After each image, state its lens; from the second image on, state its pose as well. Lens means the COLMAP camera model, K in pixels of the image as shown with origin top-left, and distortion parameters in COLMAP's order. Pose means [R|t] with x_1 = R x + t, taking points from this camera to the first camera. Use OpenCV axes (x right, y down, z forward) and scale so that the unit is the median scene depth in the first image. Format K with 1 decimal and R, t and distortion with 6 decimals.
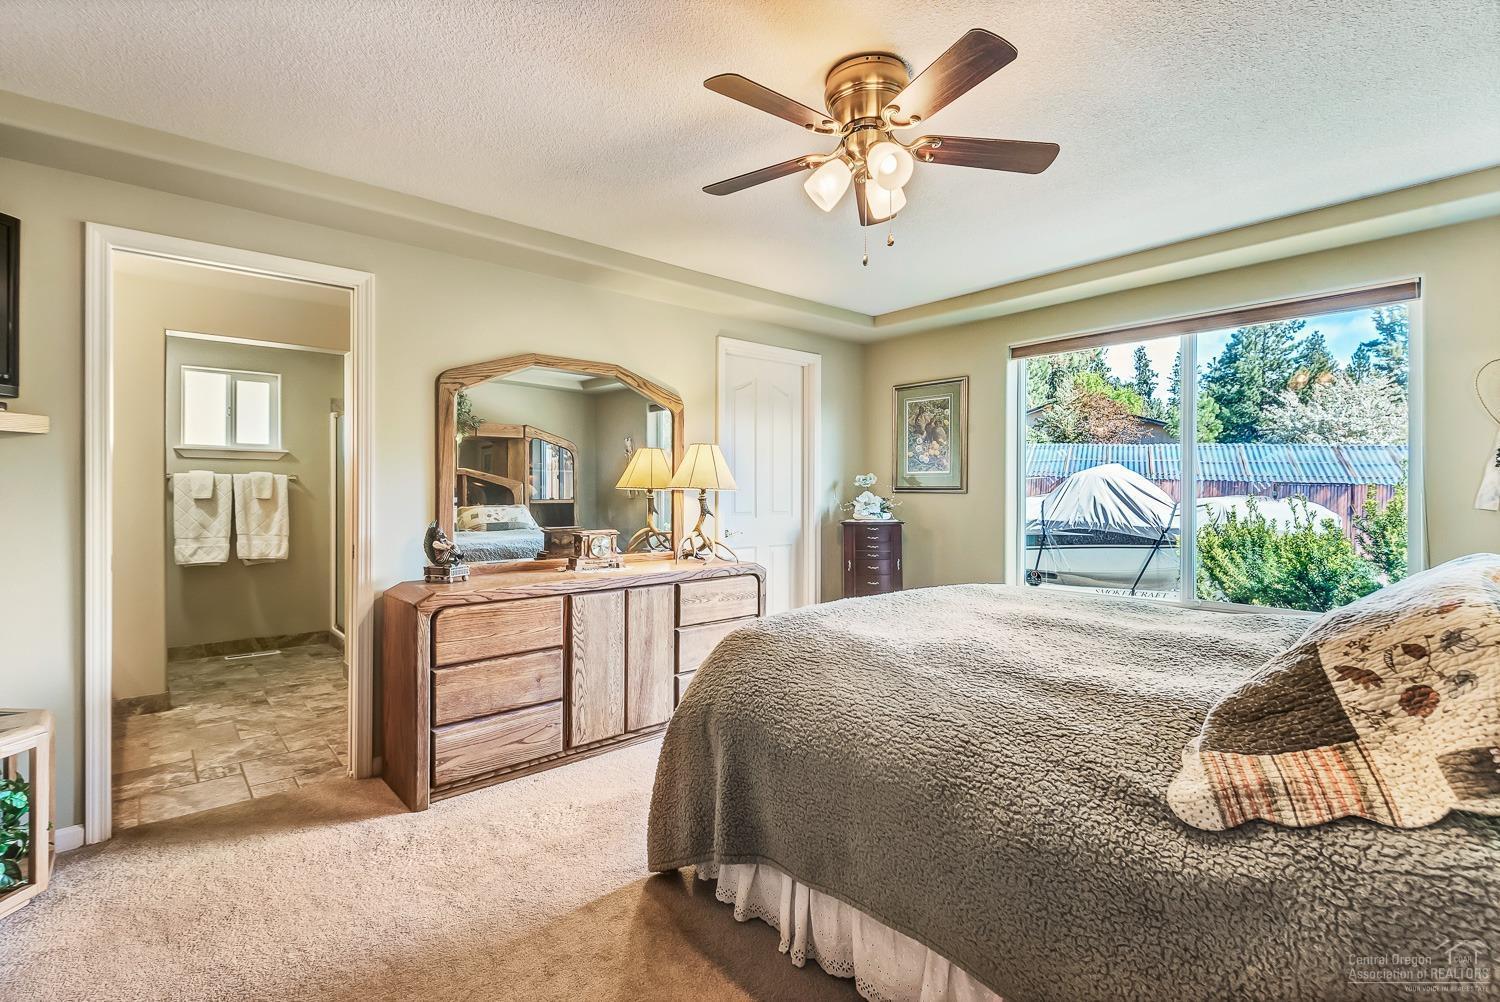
lens RADIAL K [[695.4, 0, 747.6], [0, 695.4, 492.1], [0, 0, 1]] dist [-0.004874, -0.001135]
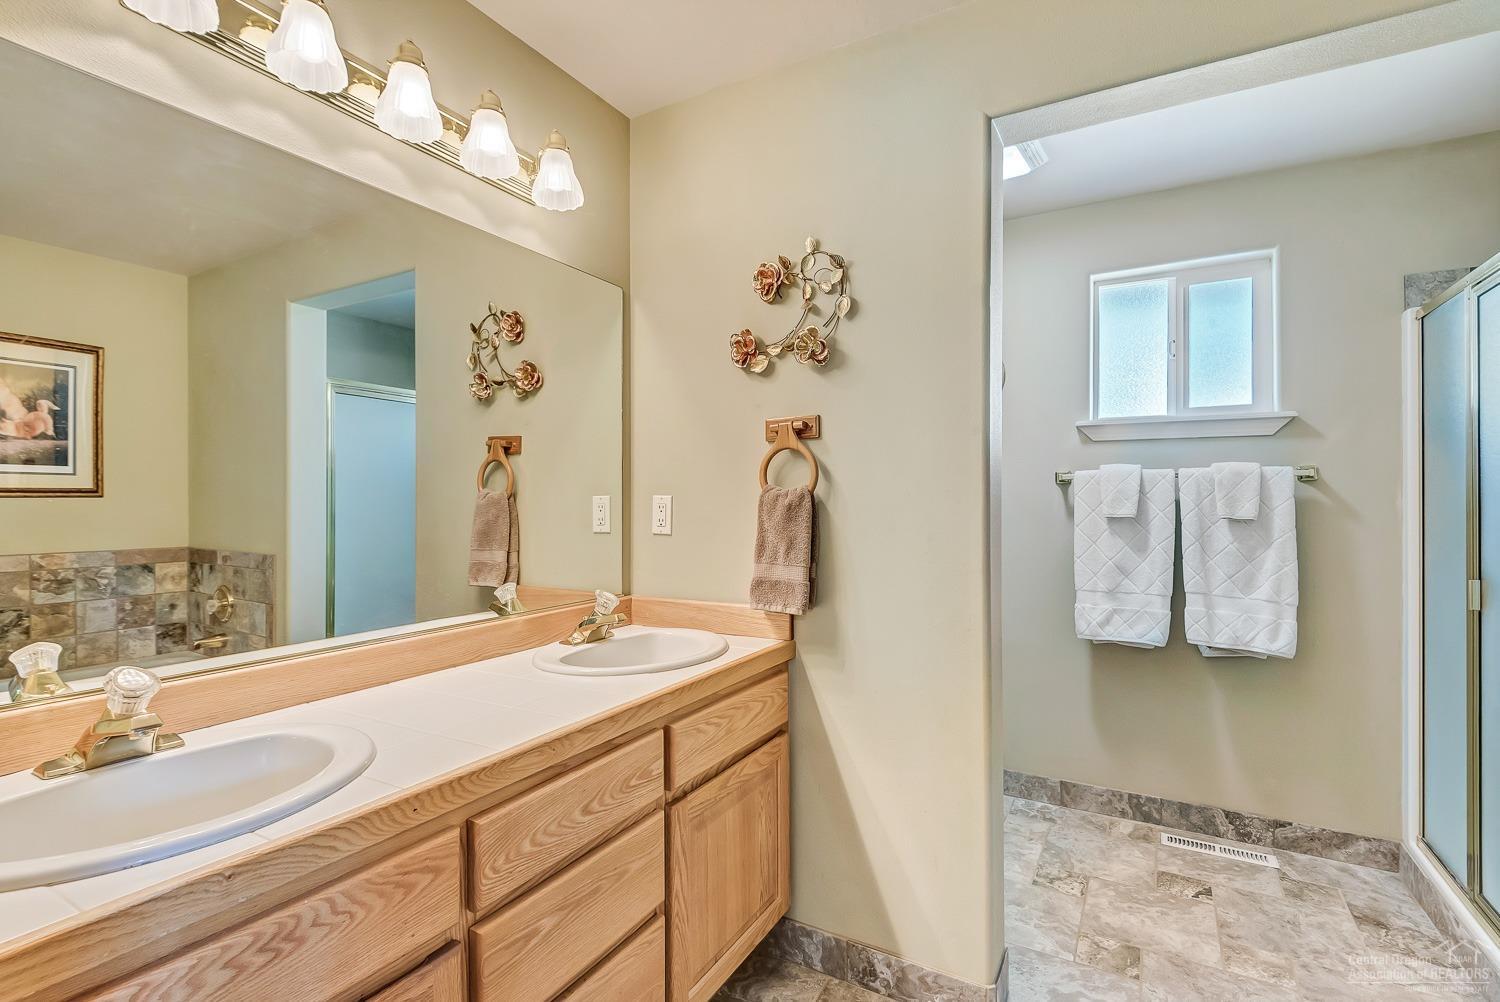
lens RADIAL K [[695.4, 0, 747.4], [0, 695.4, 492.0], [0, 0, 1]] dist [-0.004874, -0.001135]
pose [[0.311814, -0.003325, -0.950137, -0.363394], [0.002073, 0.999994, -0.002819, -0.008358], [0.950141, -0.001091, 0.311819, 0.547587]]
